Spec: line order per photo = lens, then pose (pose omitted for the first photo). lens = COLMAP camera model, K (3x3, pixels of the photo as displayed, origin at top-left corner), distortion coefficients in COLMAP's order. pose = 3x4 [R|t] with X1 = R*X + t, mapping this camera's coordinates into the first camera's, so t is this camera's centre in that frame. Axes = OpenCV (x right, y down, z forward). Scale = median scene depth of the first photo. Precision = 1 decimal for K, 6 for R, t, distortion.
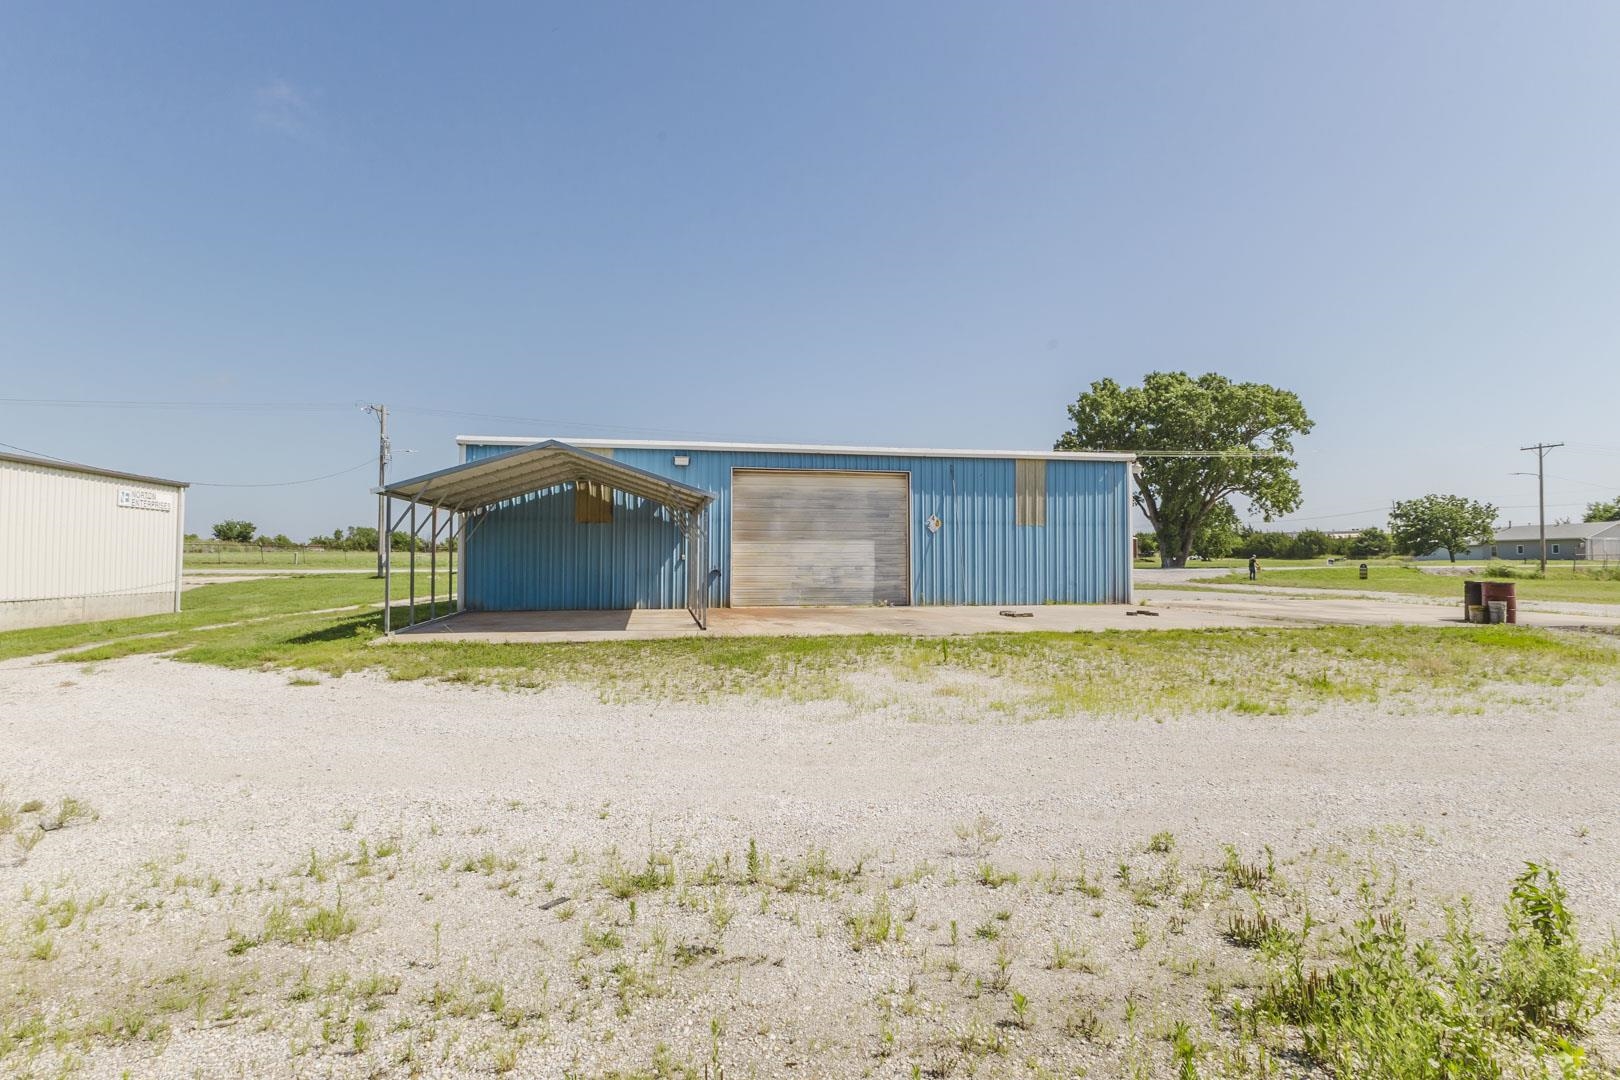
lens RADIAL K [[851.0, 0, 809.5], [0, 851.0, 542.9], [0, 0, 1]] dist [-0.004339, -0.000336]
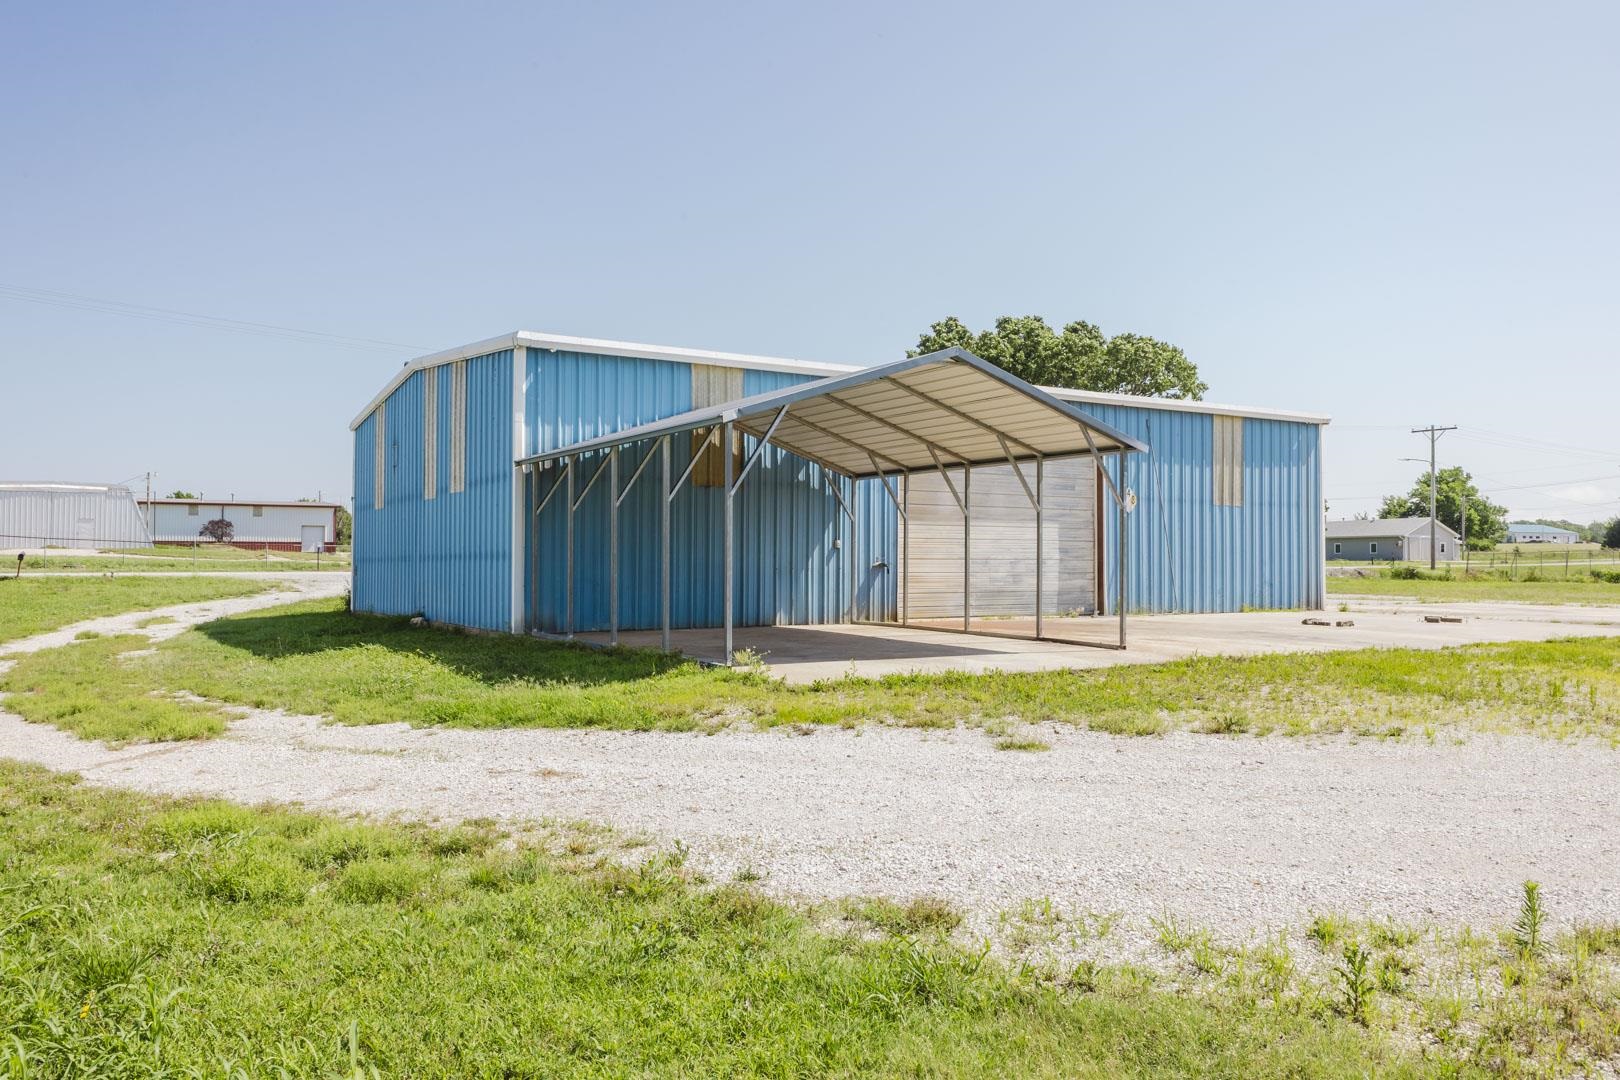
lens RADIAL K [[1196.1, 0, 810.4], [0, 1196.1, 540.9], [0, 0, 1]] dist [0.000657, 0.000036]
pose [[0.943493, 0.008494, 0.331285, -0.426803], [-0.010113, 0.999944, 0.003162, 0.011000], [-0.331239, -0.006334, 0.943525, 0.134664]]
